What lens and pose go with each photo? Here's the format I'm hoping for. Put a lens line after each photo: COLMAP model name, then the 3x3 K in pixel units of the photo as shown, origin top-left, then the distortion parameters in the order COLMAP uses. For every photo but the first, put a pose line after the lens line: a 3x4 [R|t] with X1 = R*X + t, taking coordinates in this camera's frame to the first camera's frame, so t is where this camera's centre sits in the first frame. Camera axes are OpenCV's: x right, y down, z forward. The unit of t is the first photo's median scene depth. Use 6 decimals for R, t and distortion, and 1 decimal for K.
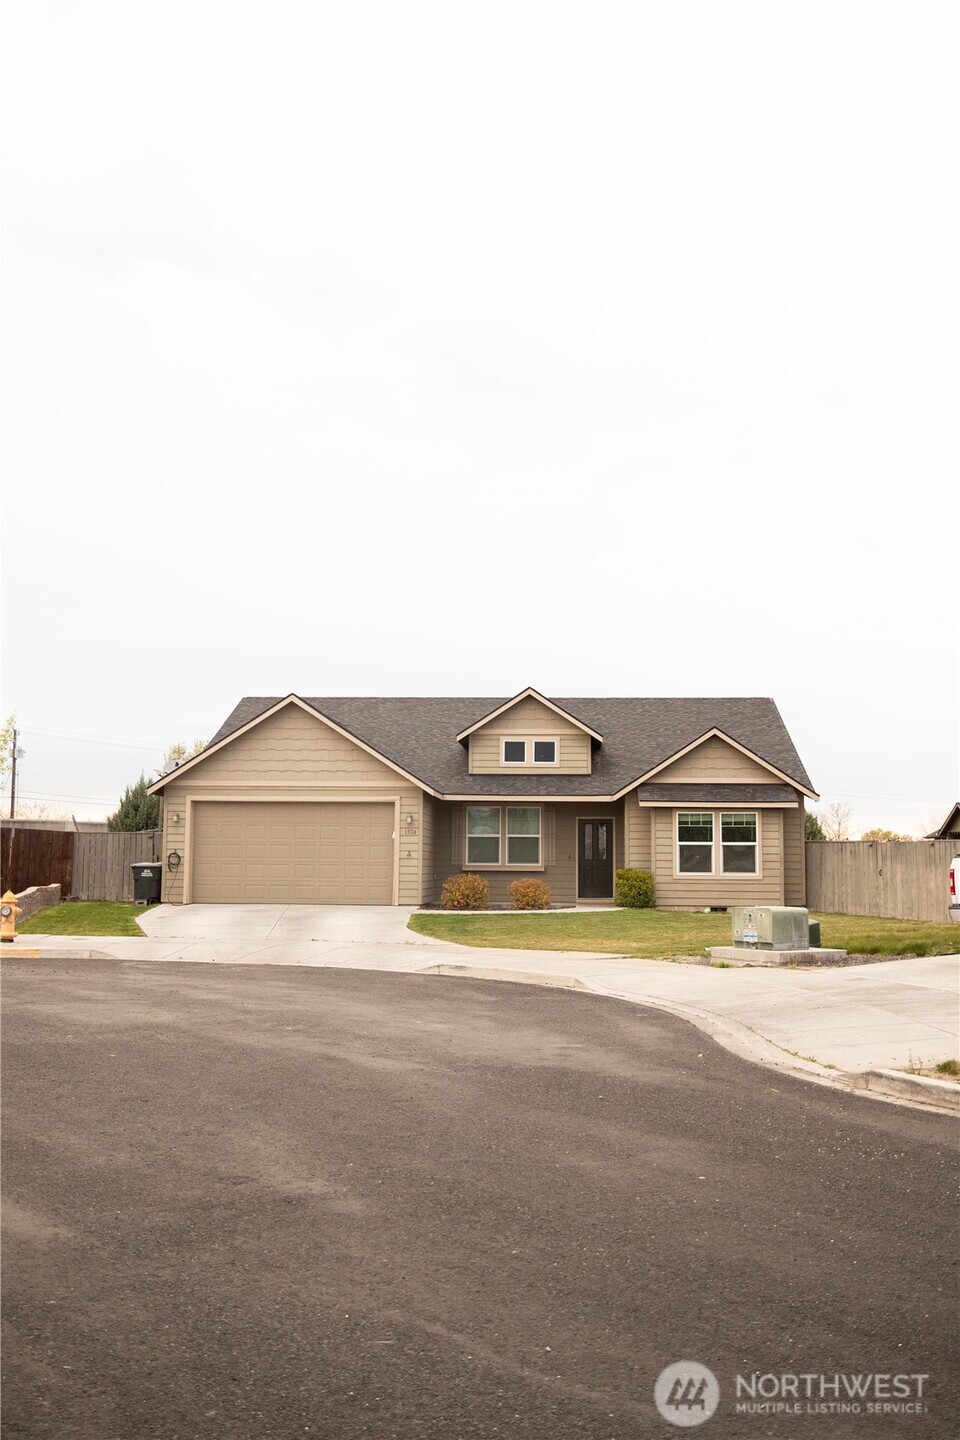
lens RADIAL K [[1497.8, 0, 472.5], [0, 1497.8, 726.6], [0, 0, 1]] dist [0.021512, 0.000000]
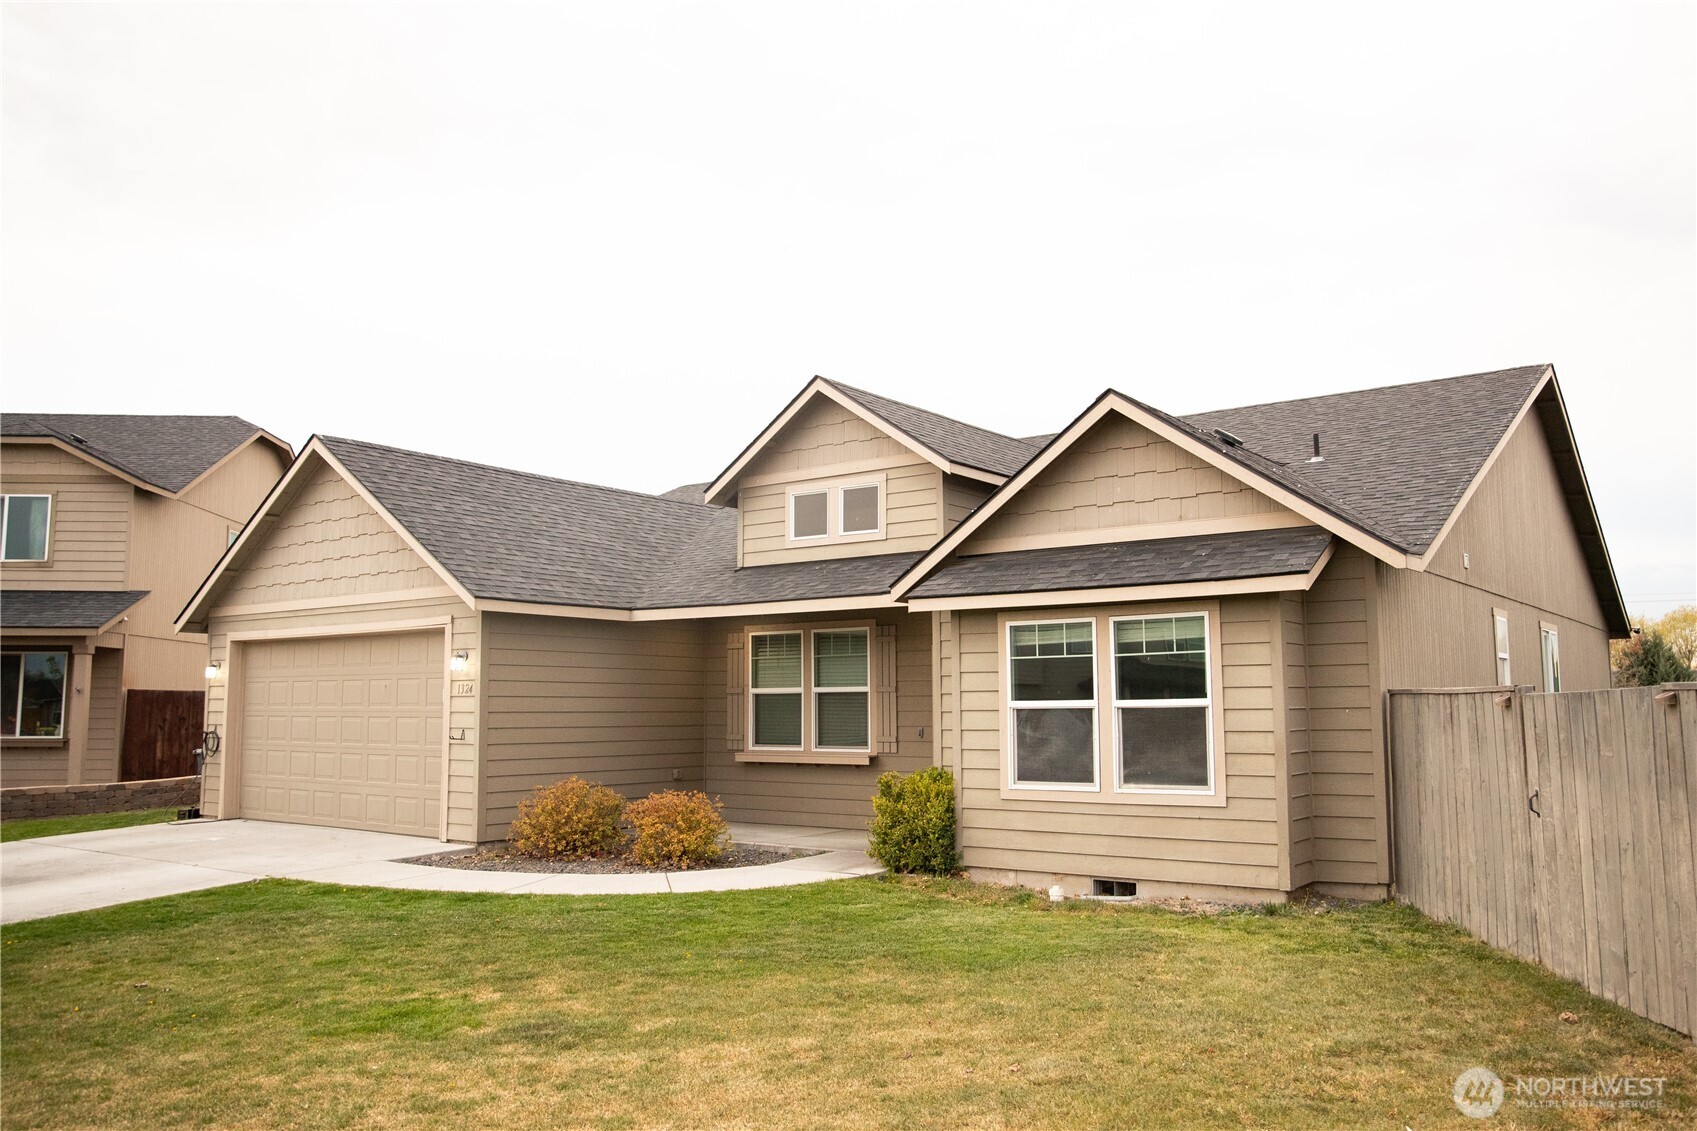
lens RADIAL K [[1311.5, 0, 849.1], [0, 1311.5, 563.4], [0, 0, 1]] dist [-0.055919, 0.012403]
pose [[0.838922, -0.071225, -0.539570, 0.284646], [0.061883, 0.997454, -0.035451, 0.051618], [0.540721, -0.003650, 0.841194, 0.702132]]
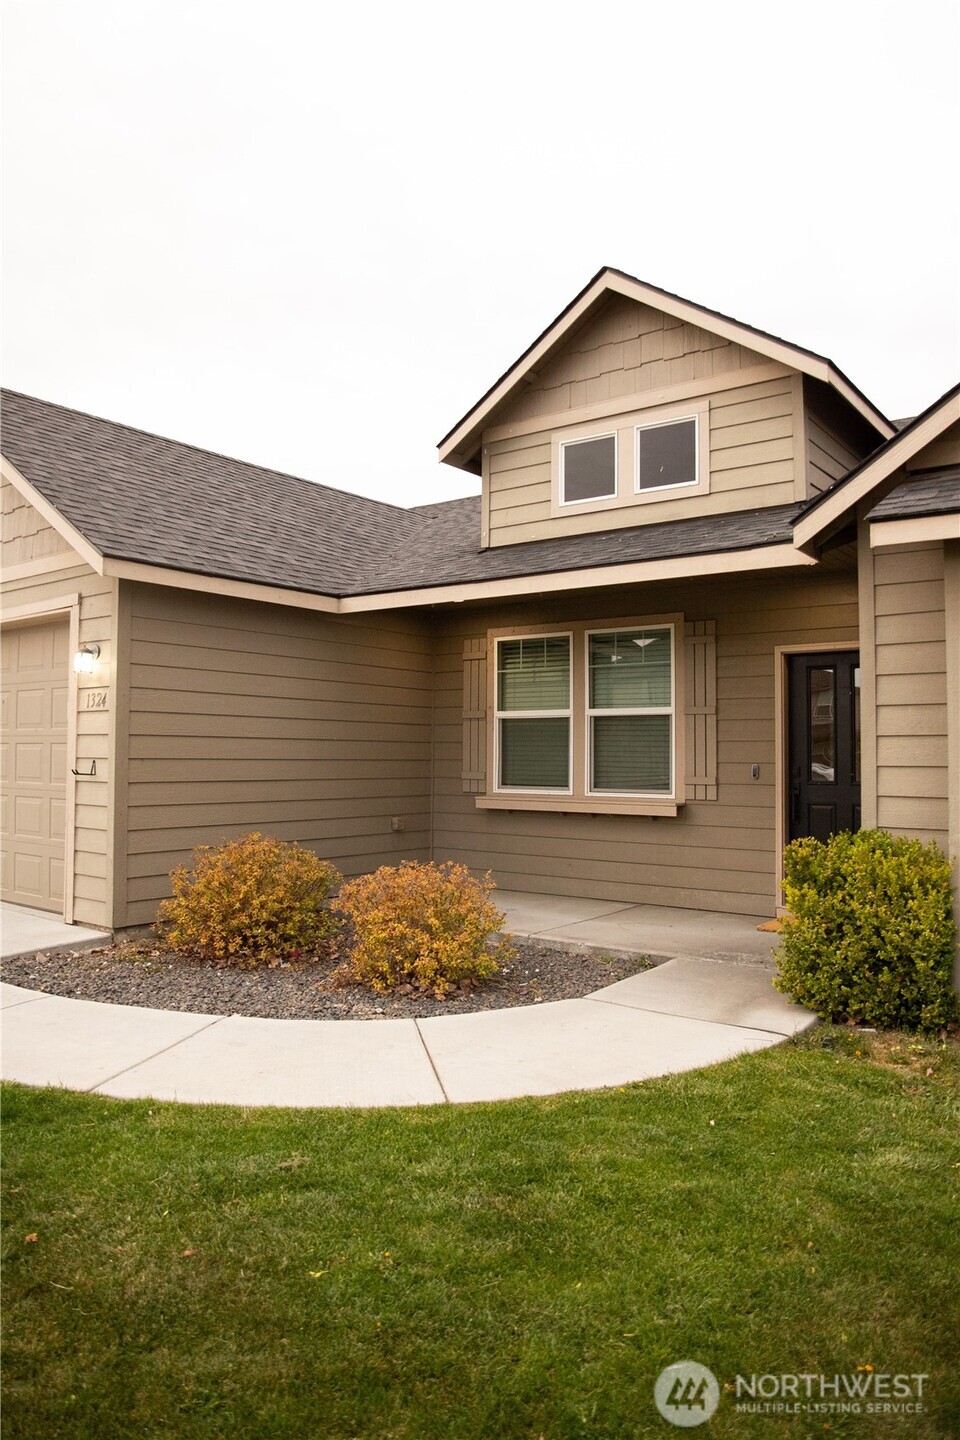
lens RADIAL K [[994.1, 0, 477.0], [0, 994.1, 707.9], [0, 0, 1]] dist [-0.104693, 0.074631]
pose [[0.835016, -0.027971, -0.549515, 0.140322], [0.051293, 0.998315, 0.027128, 0.069133], [0.547830, -0.050838, 0.835044, 0.852654]]
